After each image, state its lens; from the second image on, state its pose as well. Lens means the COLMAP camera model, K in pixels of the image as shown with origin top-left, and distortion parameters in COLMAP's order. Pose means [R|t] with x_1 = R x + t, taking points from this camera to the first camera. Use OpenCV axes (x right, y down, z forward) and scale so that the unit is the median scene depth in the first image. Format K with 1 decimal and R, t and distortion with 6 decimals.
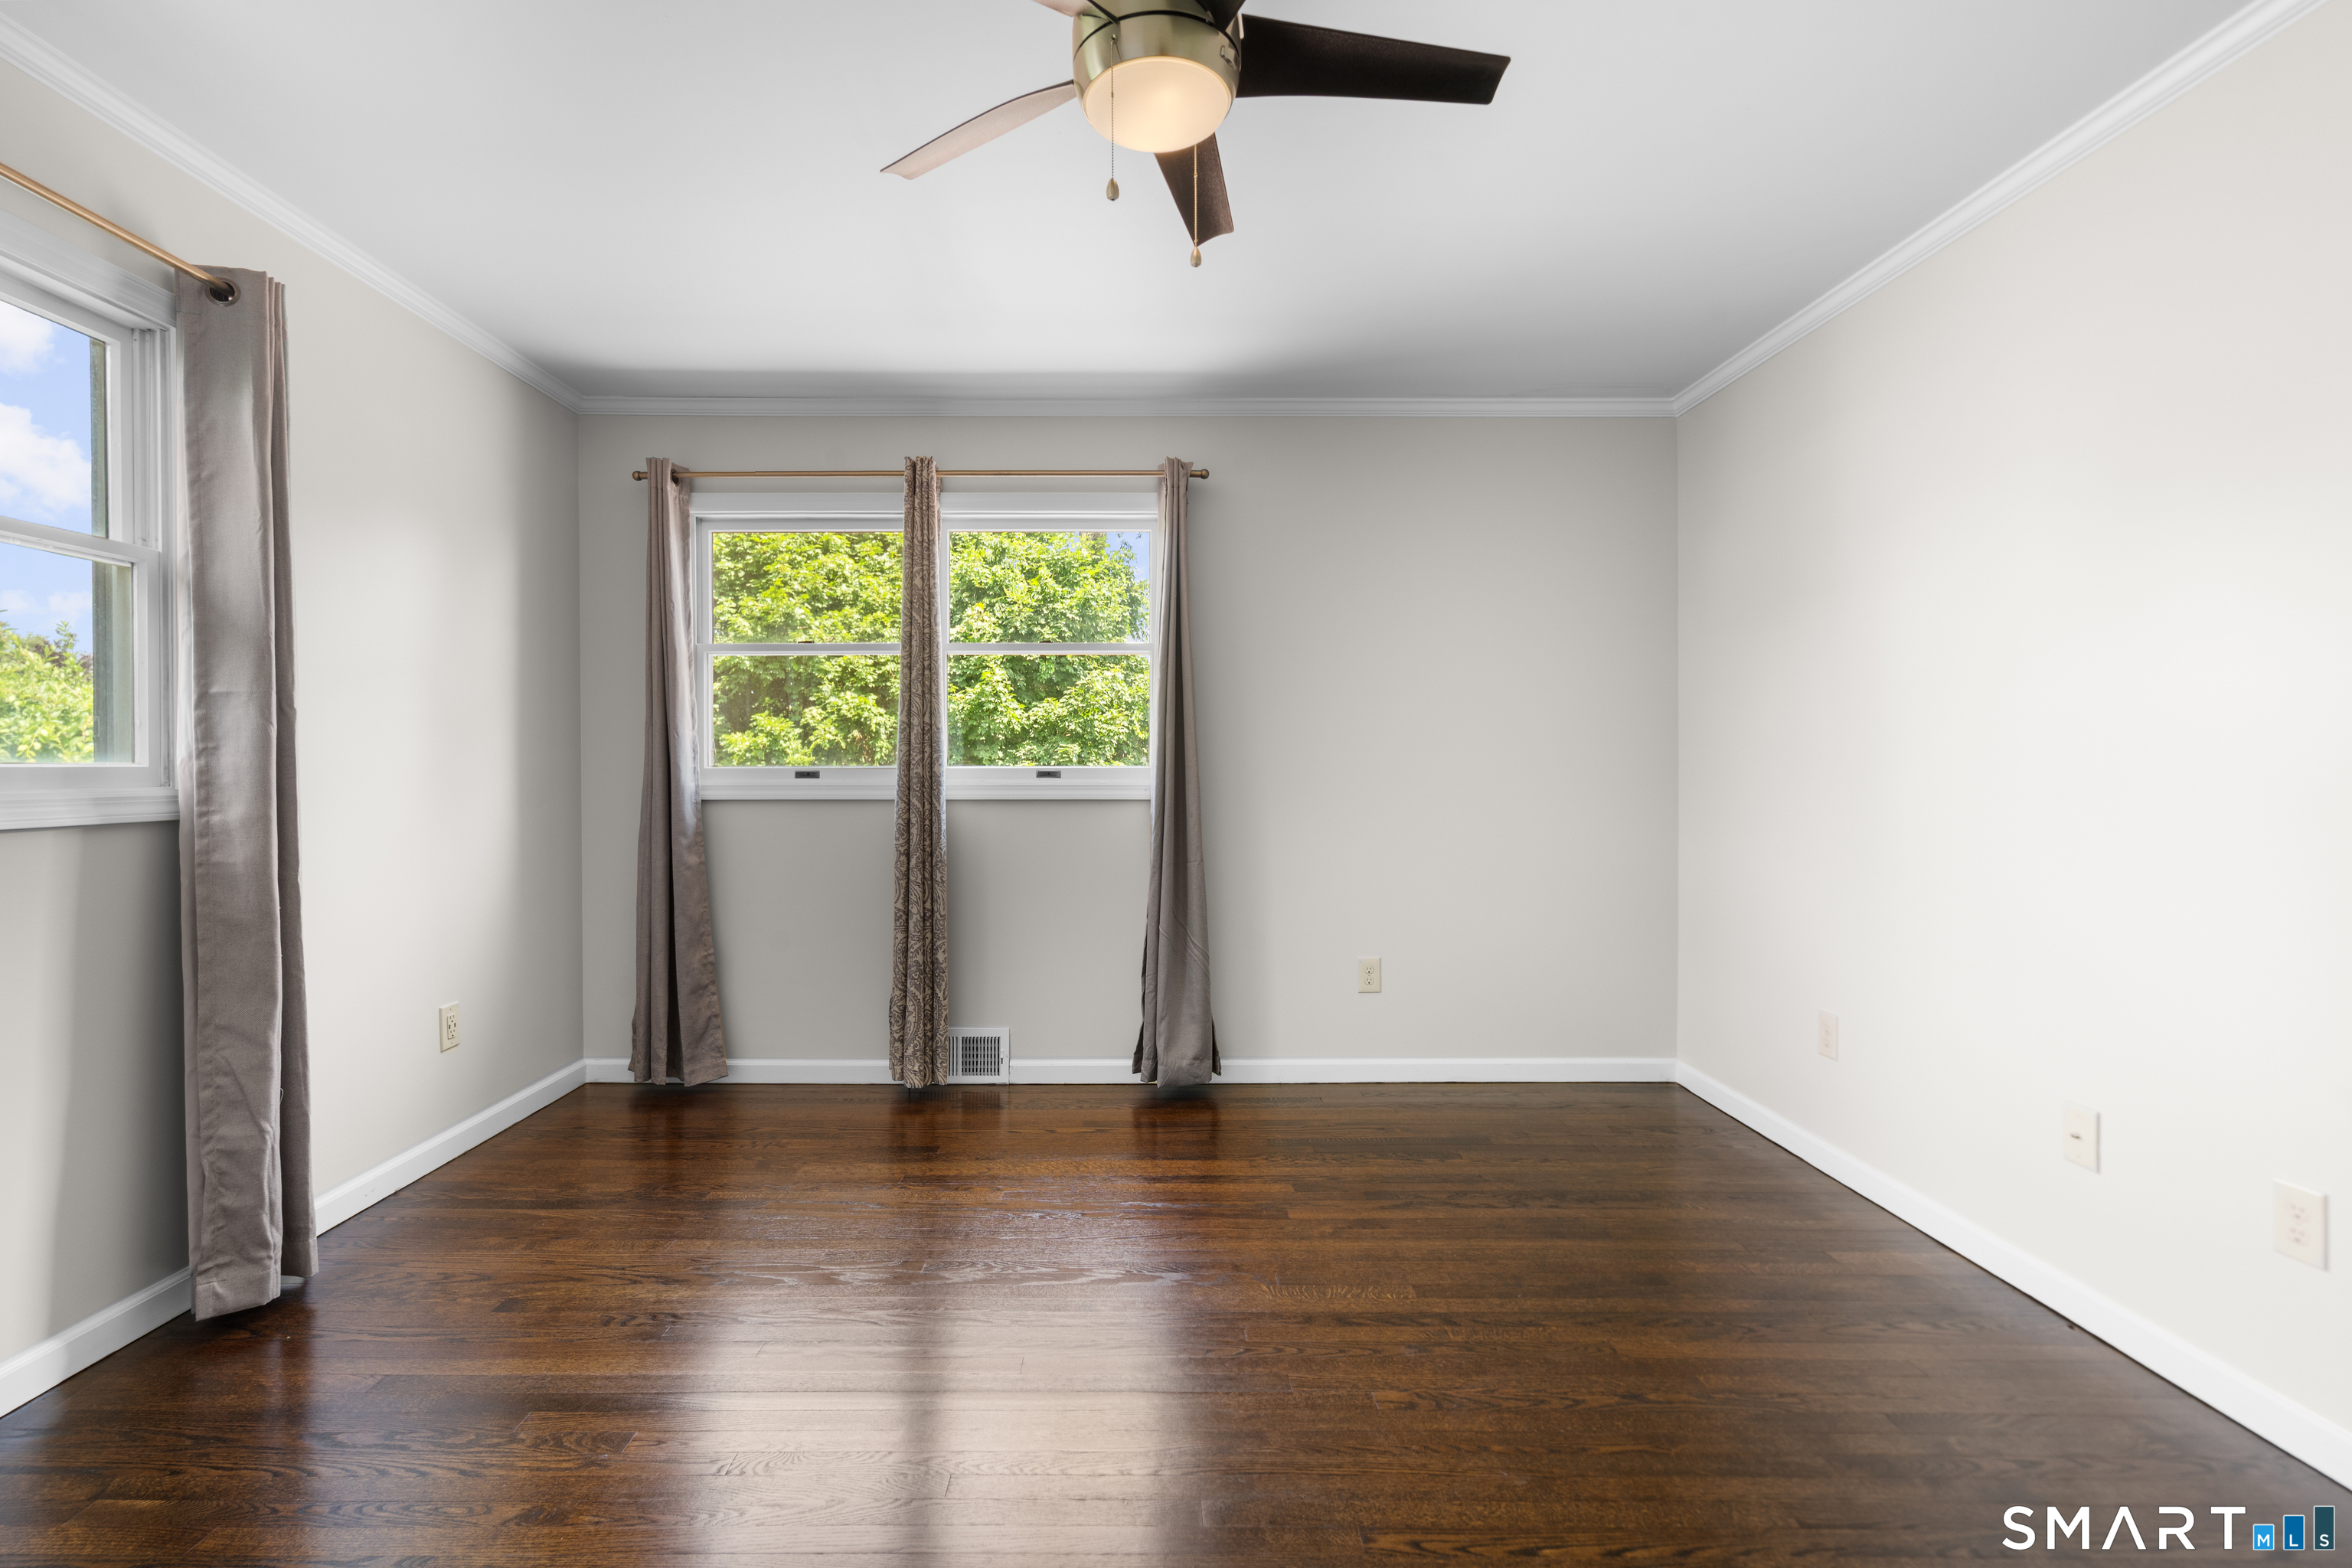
lens RADIAL K [[1094.6, 0, 1172.5], [0, 1094.6, 771.1], [0, 0, 1]] dist [-0.019049, 0.012910]
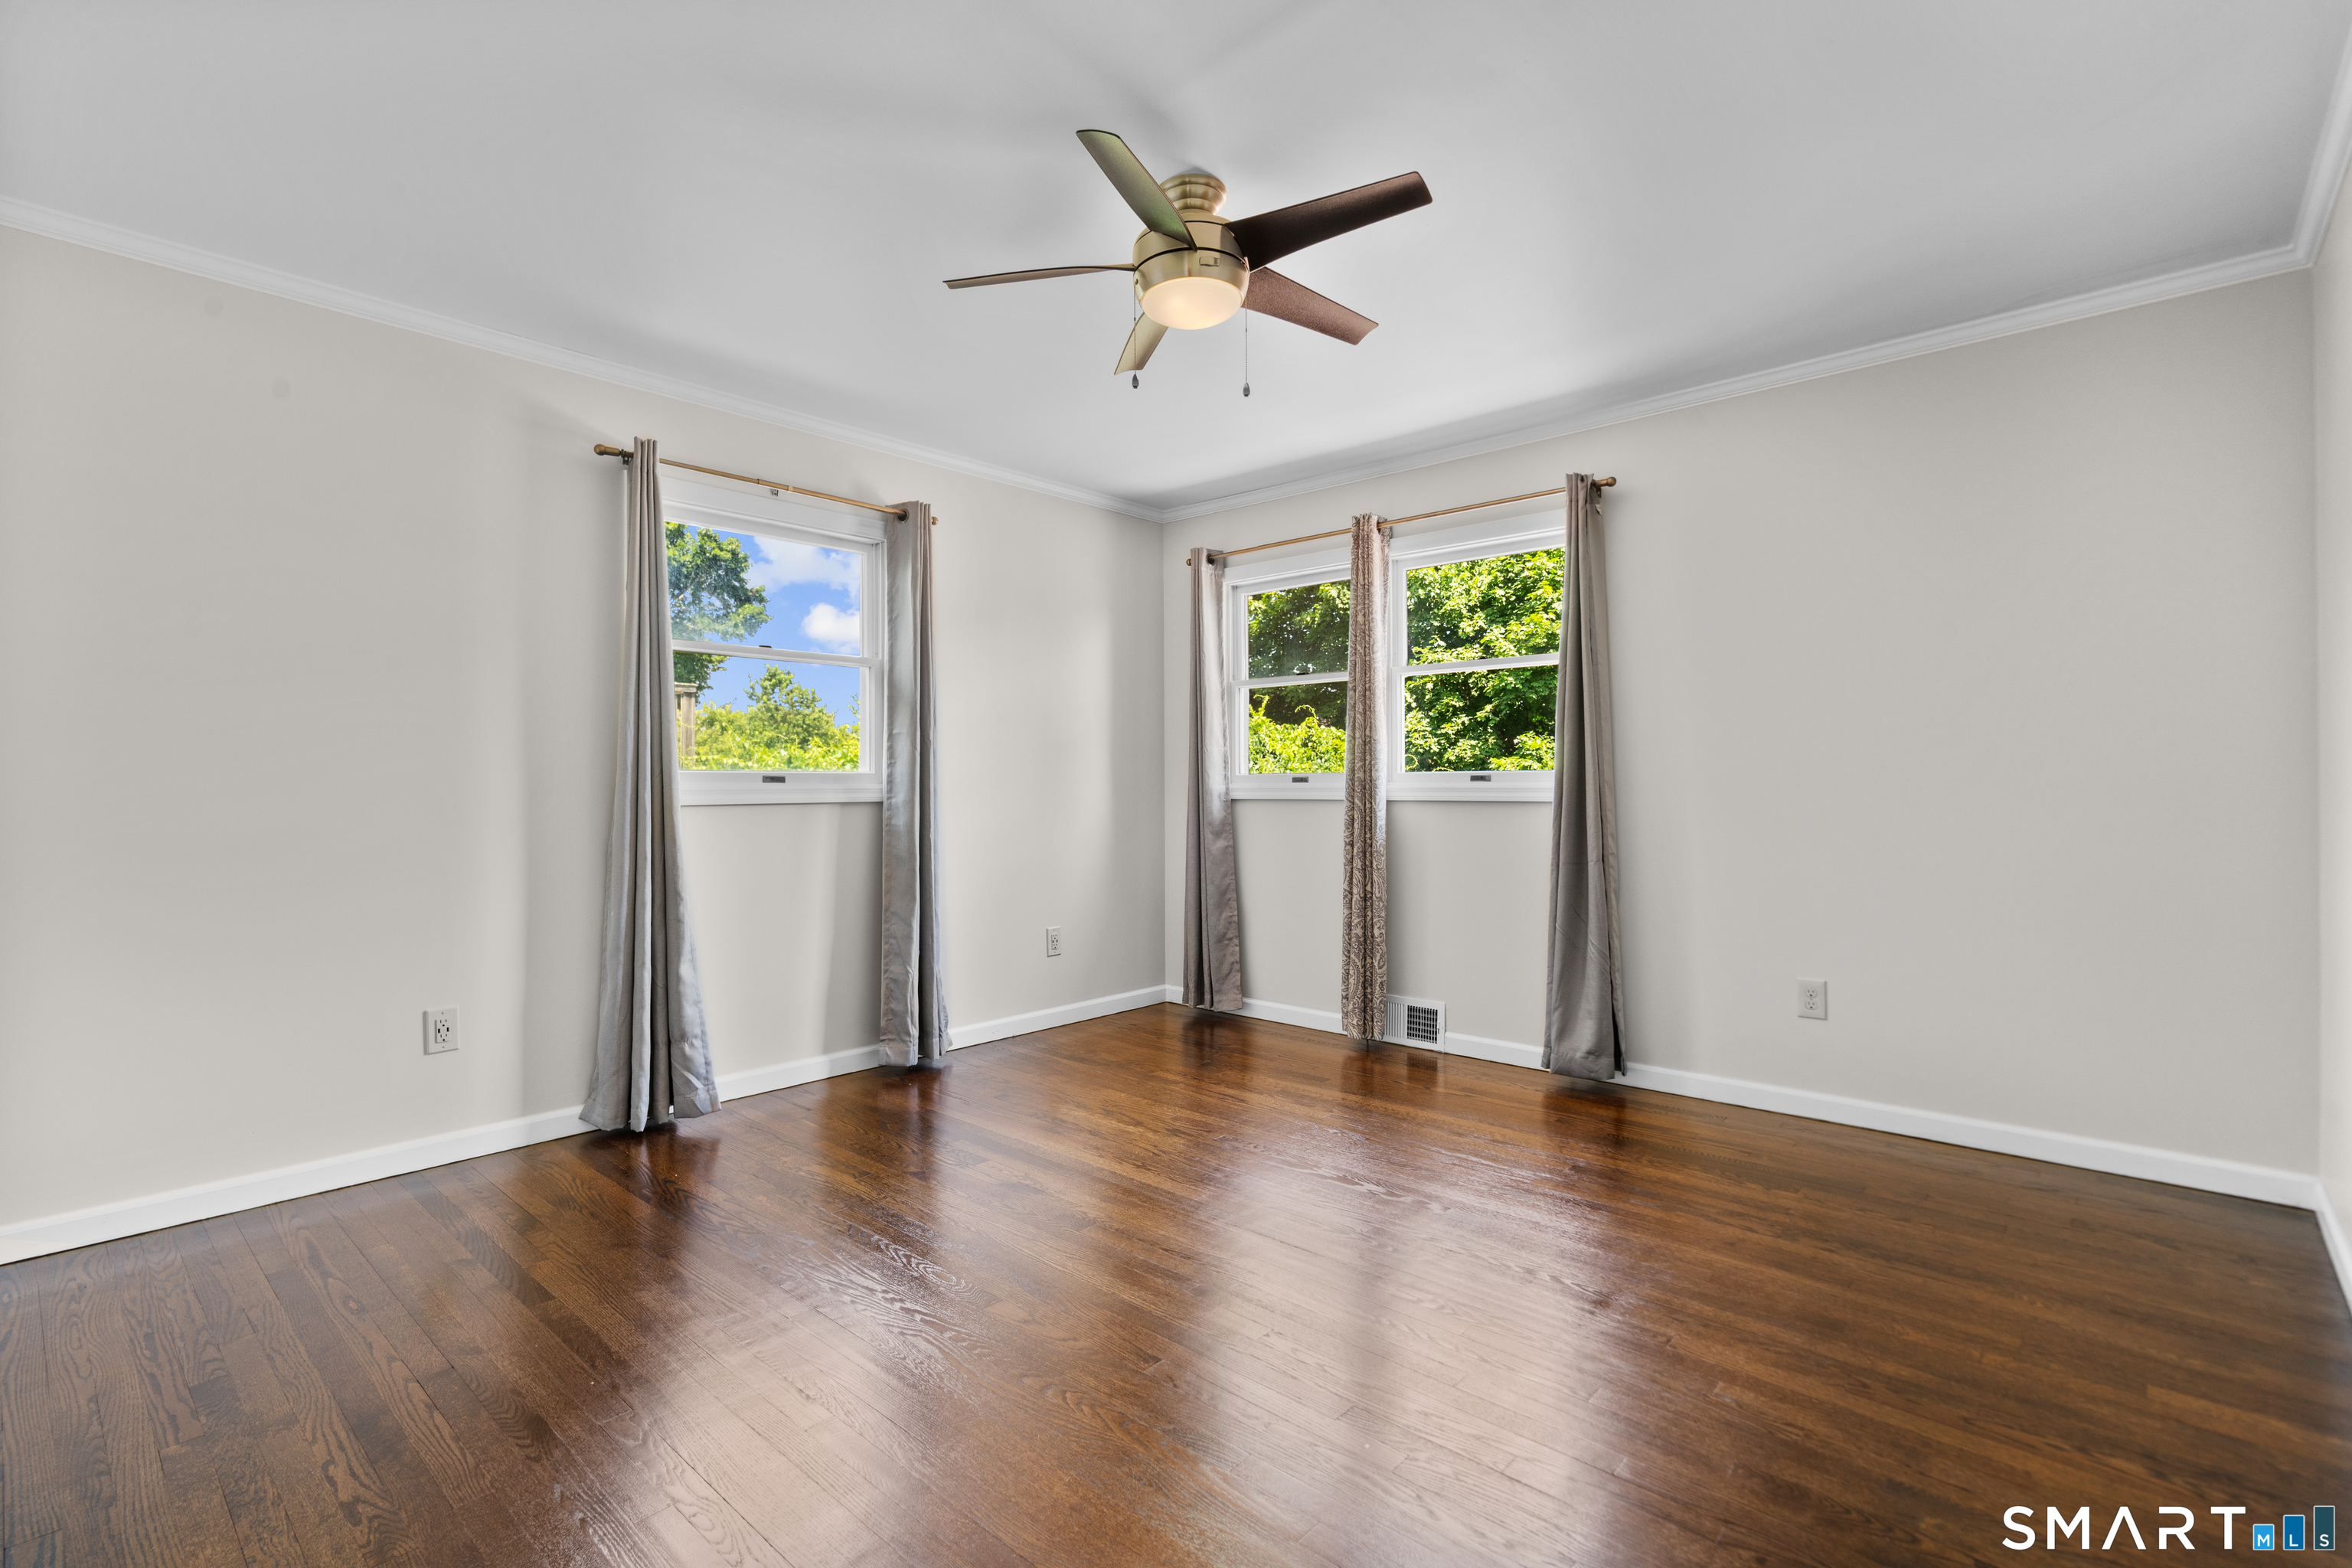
lens RADIAL K [[1083.0, 0, 1144.7], [0, 1083.0, 785.5], [0, 0, 1]] dist [-0.000269, 0.000249]
pose [[0.725794, -0.002391, -0.687908, 0.415162], [0.000141, 0.999994, -0.003327, 0.014465], [0.687913, 0.002318, 0.725790, -0.027865]]
